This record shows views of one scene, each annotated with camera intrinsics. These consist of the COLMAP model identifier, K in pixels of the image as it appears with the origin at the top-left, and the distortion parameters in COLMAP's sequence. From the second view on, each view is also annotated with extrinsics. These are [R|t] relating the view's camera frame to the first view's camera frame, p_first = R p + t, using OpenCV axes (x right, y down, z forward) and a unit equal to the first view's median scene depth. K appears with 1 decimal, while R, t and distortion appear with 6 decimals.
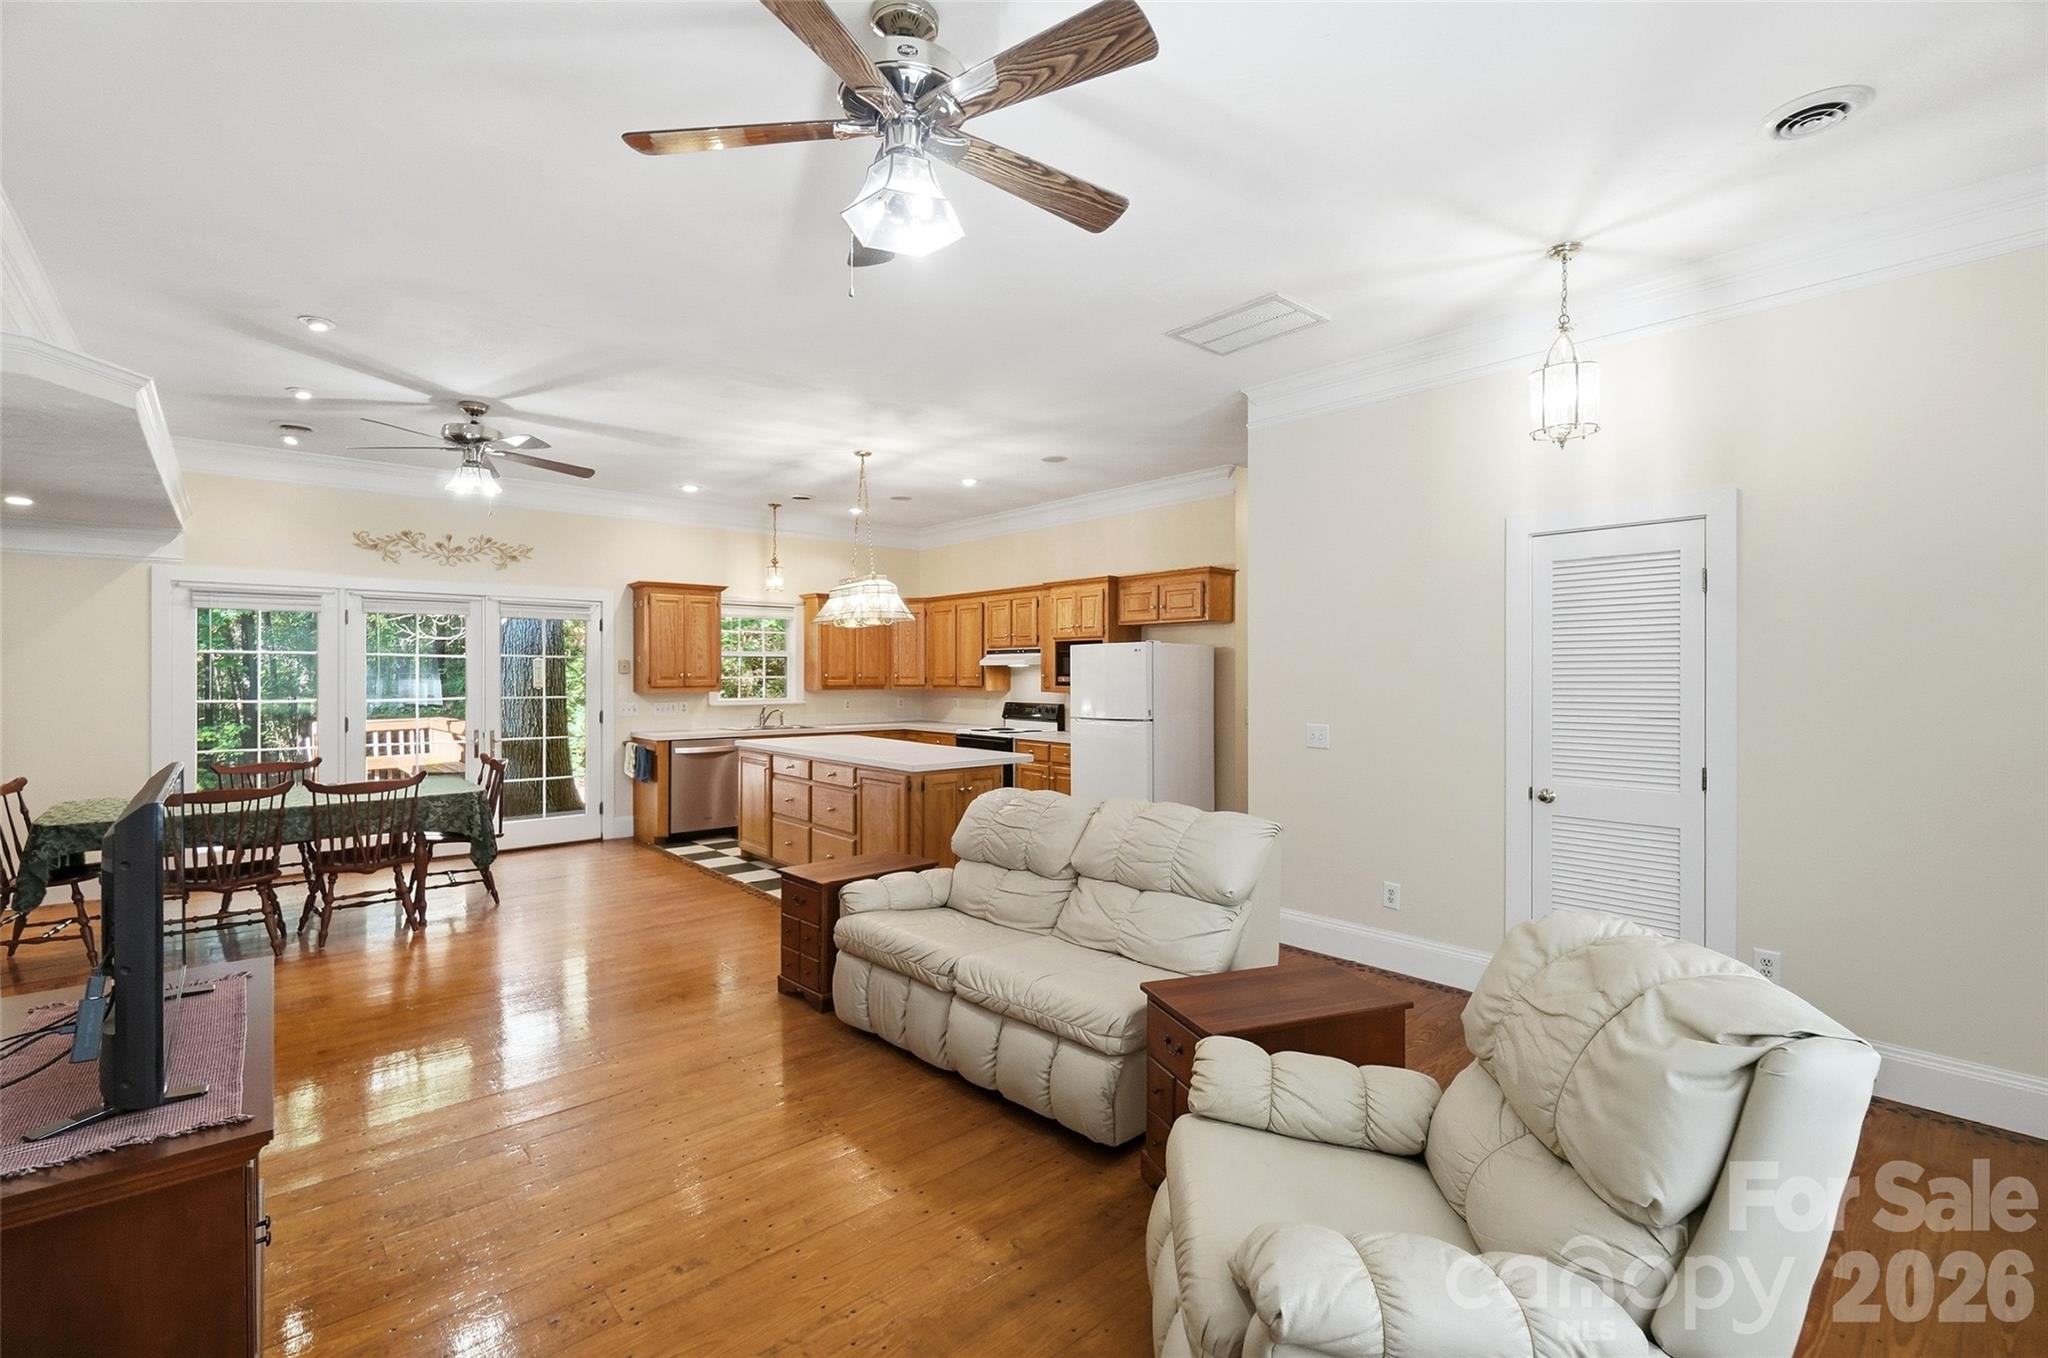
lens RADIAL K [[904.2, 0, 1036.6], [0, 904.2, 677.4], [0, 0, 1]] dist [-0.002422, 0.000651]
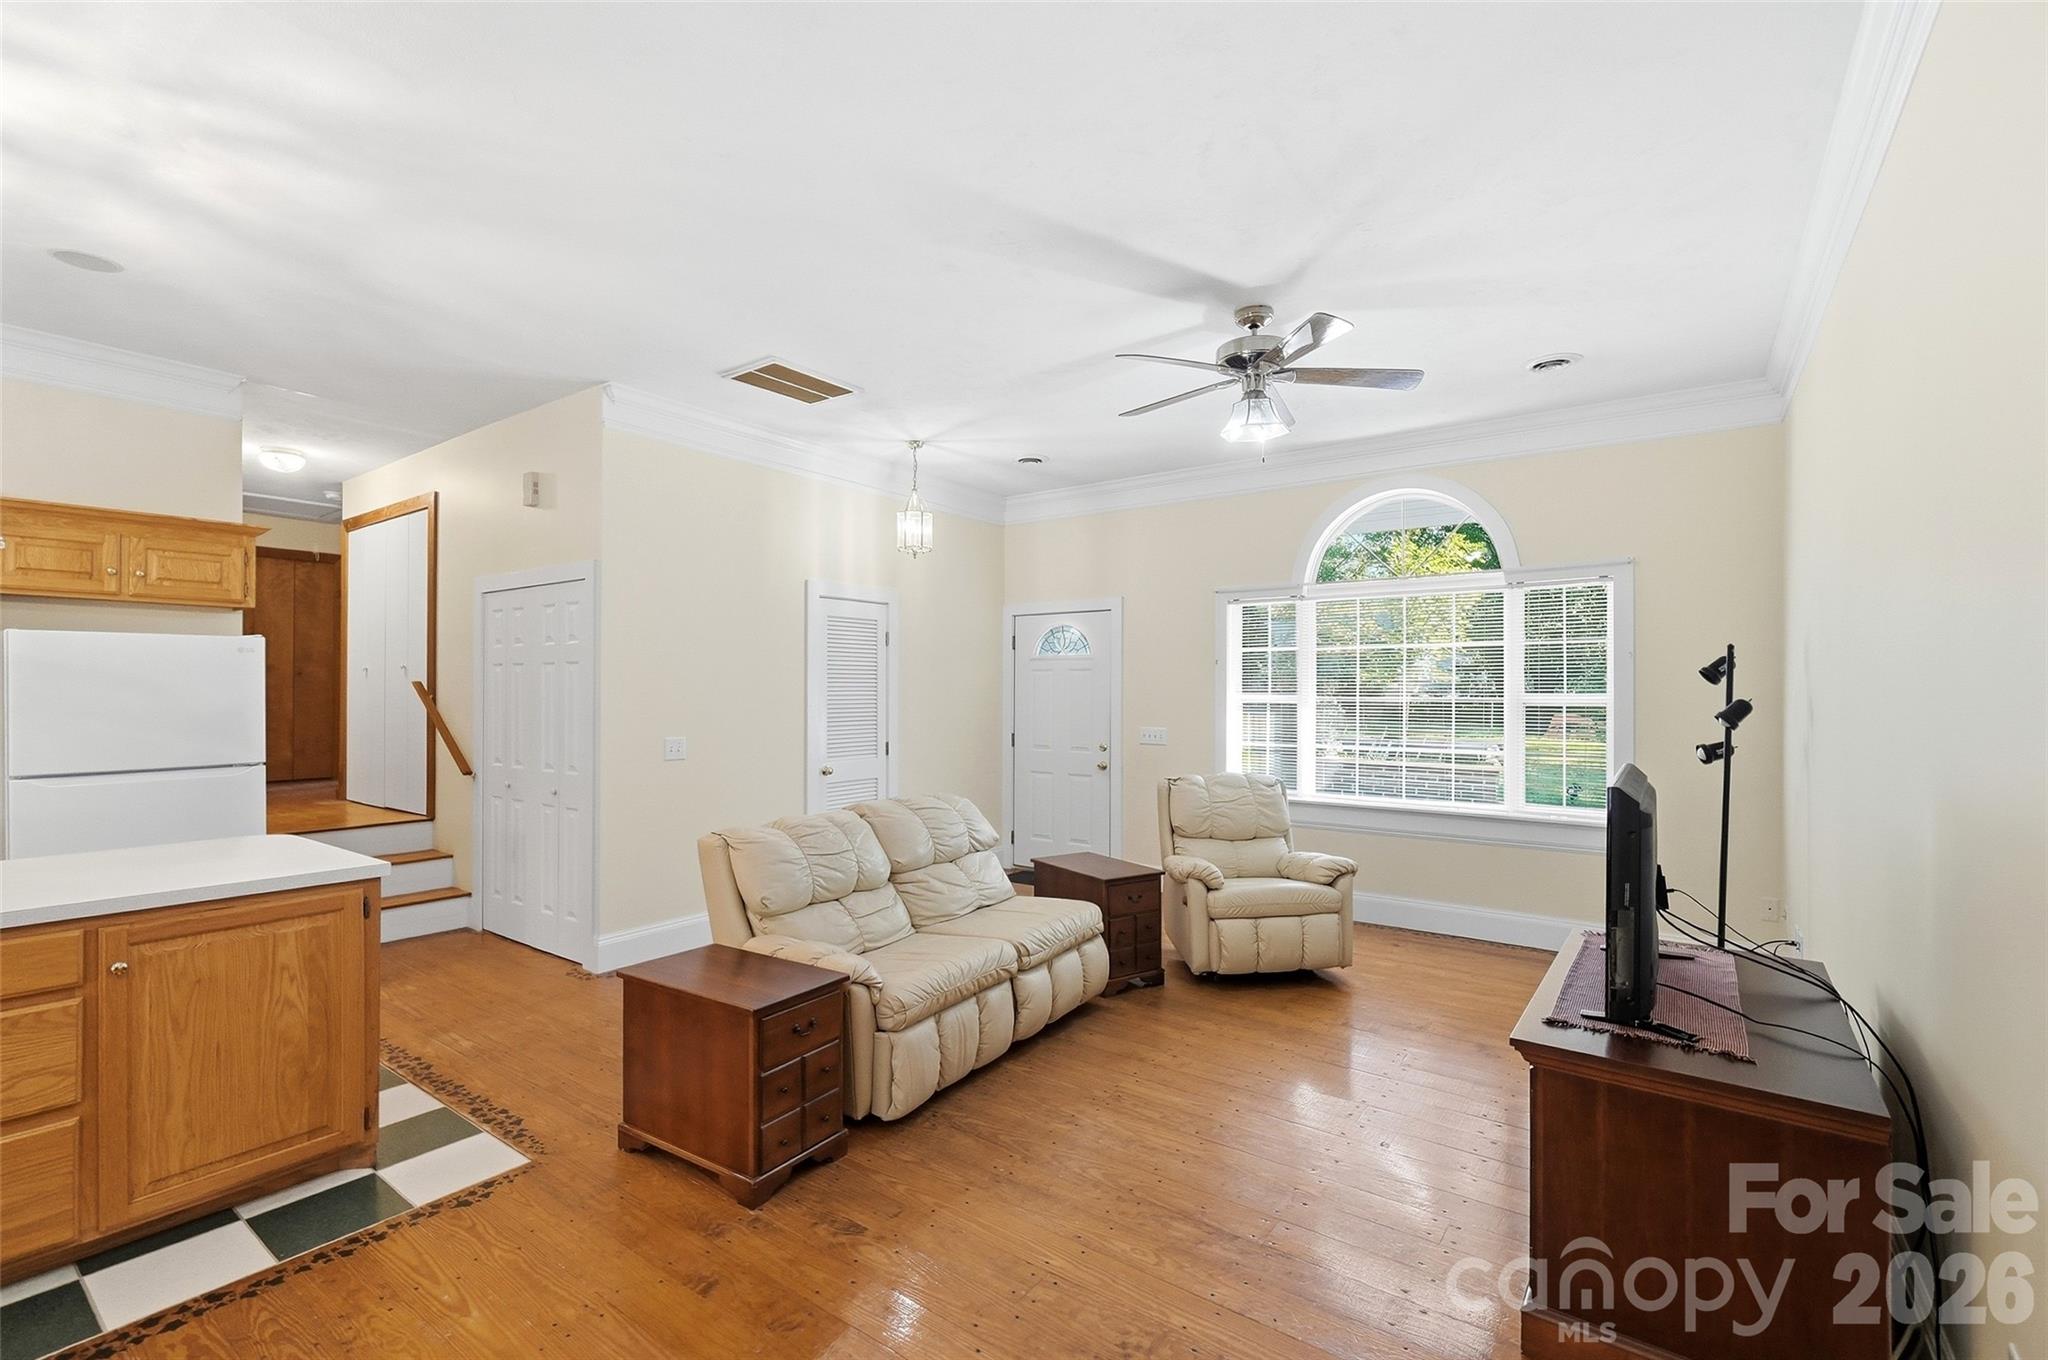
lens RADIAL K [[895.7, 0, 1011.4], [0, 895.7, 680.4], [0, 0, 1]] dist [-0.001529, -0.000302]
pose [[-0.201088, 0.009354, 0.979529, -0.515918], [0.000747, 0.999956, -0.009395, -0.002713], [-0.979573, -0.001157, -0.201086, 0.535262]]
